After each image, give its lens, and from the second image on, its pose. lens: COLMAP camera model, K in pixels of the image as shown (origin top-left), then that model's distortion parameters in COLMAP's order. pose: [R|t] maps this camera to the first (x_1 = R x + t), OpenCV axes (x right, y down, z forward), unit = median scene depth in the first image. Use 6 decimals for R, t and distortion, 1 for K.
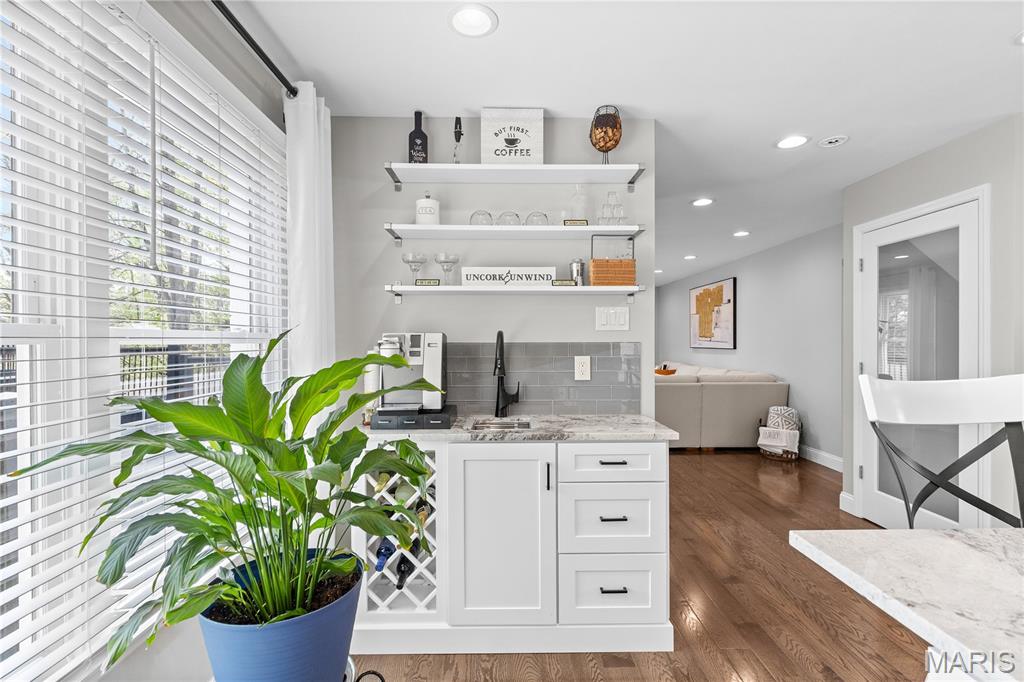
lens RADIAL K [[476.2, 0, 513.8], [0, 476.2, 341.8], [0, 0, 1]] dist [0.001693, 0.000400]
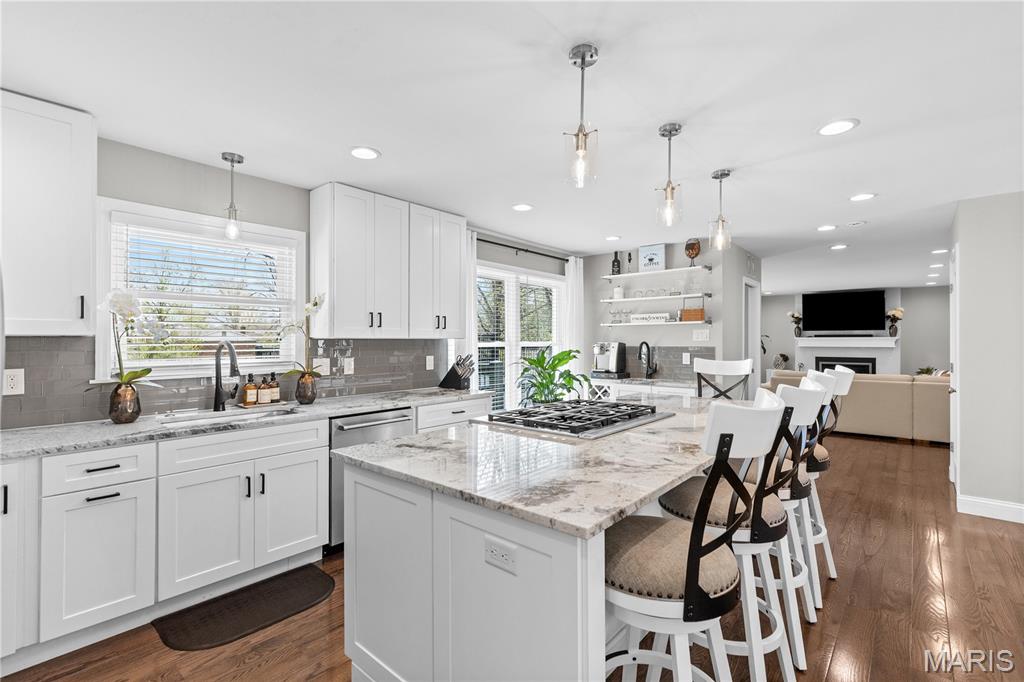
lens RADIAL K [[476.2, 0, 503.9], [0, 476.2, 340.5], [0, 0, 1]] dist [0.001693, 0.000400]
pose [[0.731628, 0.001491, -0.681702, 1.055774], [-0.000799, 0.999999, 0.001329, -0.028962], [0.681703, -0.000428, 0.731629, -1.192501]]
